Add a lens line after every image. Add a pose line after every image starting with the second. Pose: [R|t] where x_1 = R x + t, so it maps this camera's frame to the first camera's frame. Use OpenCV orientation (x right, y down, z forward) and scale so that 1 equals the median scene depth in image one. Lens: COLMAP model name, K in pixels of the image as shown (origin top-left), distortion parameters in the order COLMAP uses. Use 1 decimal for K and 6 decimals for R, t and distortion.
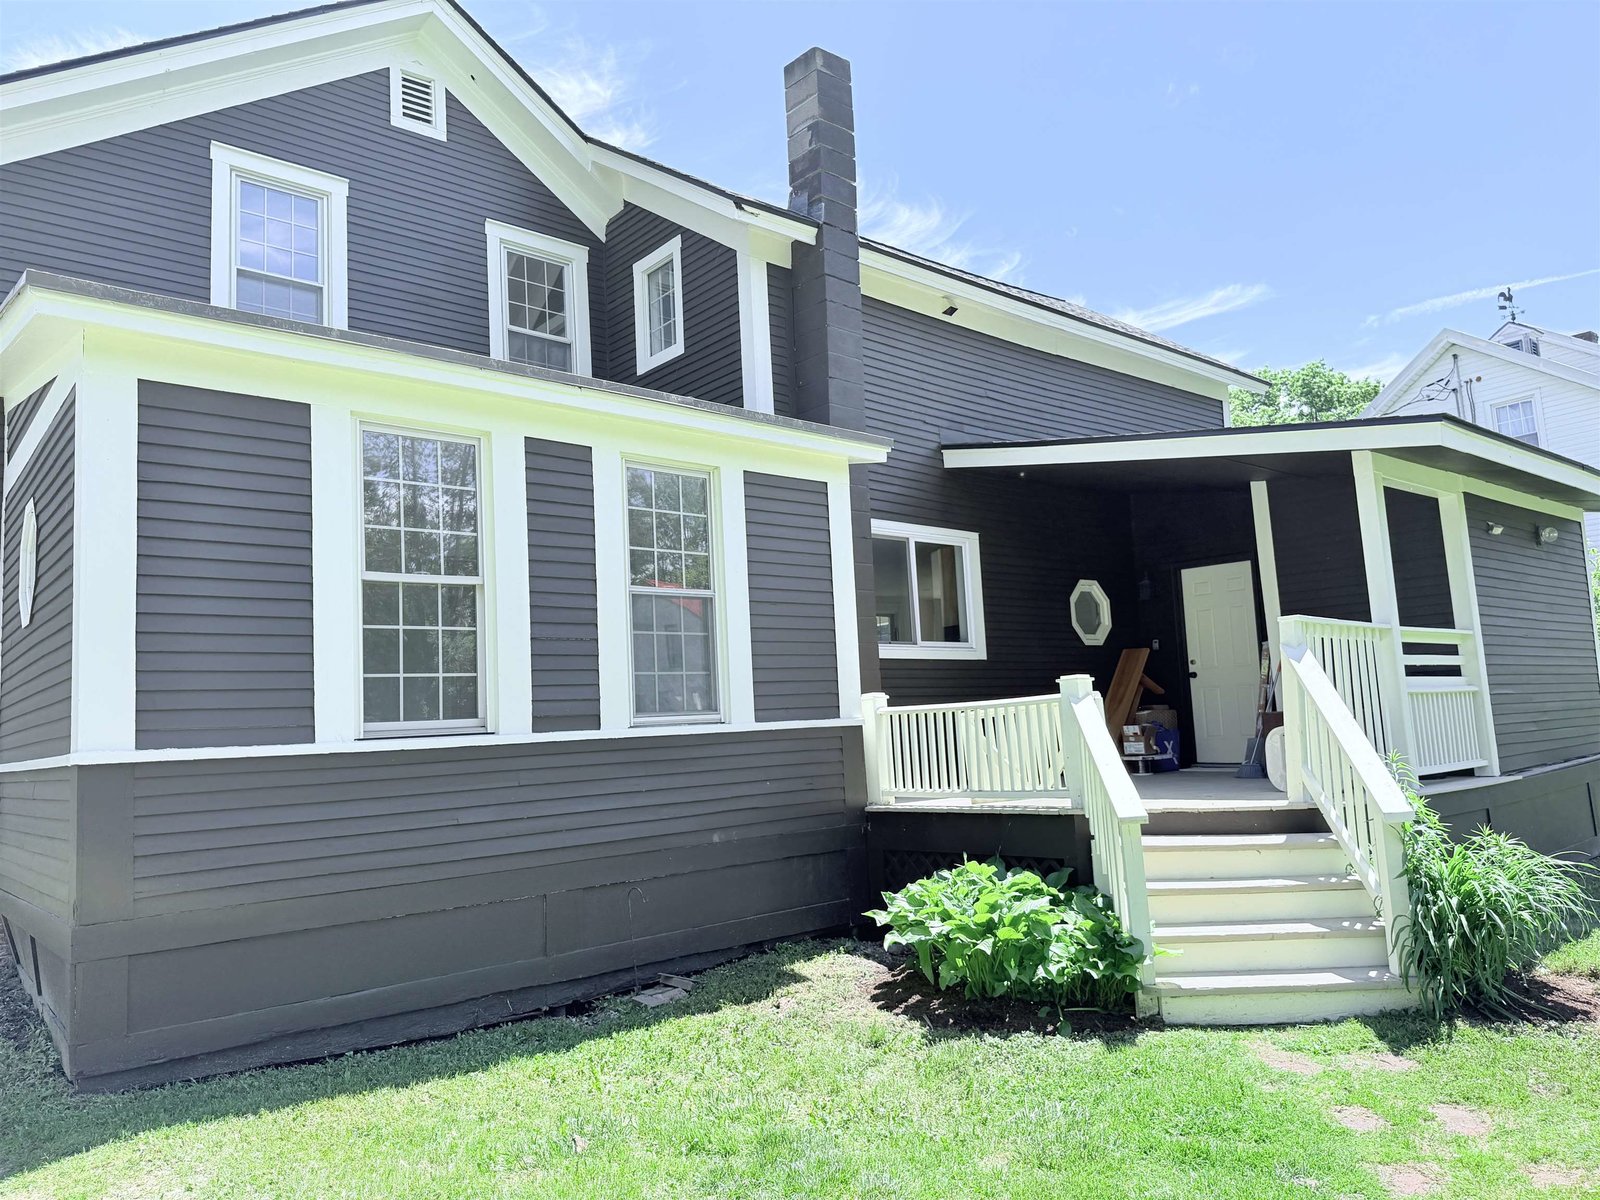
lens RADIAL K [[1132.1, 0, 843.3], [0, 1132.1, 617.6], [0, 0, 1]] dist [-0.000886, -0.028474]
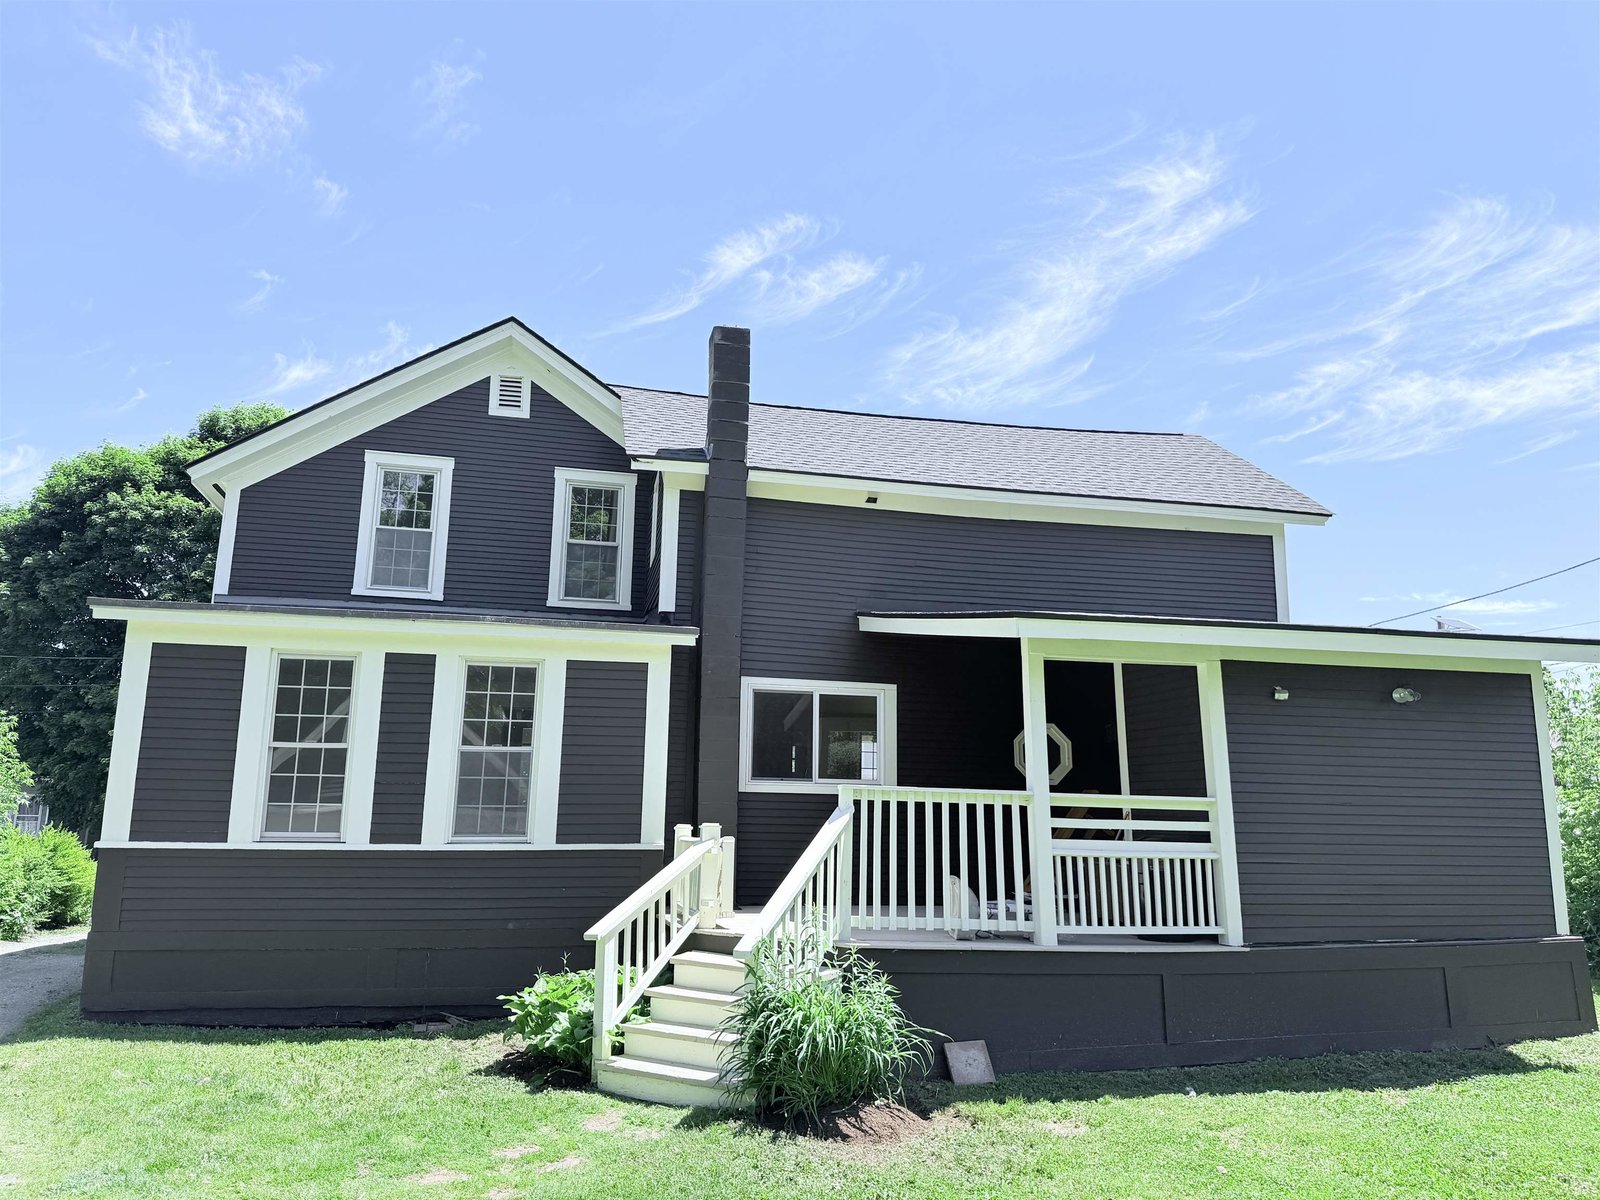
lens RADIAL K [[1132.1, 0, 915.2], [0, 1132.1, 592.3], [0, 0, 1]] dist [-0.000886, -0.028474]
pose [[0.881344, -0.030017, -0.471521, 0.784254], [-0.008518, 0.996808, -0.079378, -0.087734], [0.472399, 0.073976, 0.878275, -0.030120]]
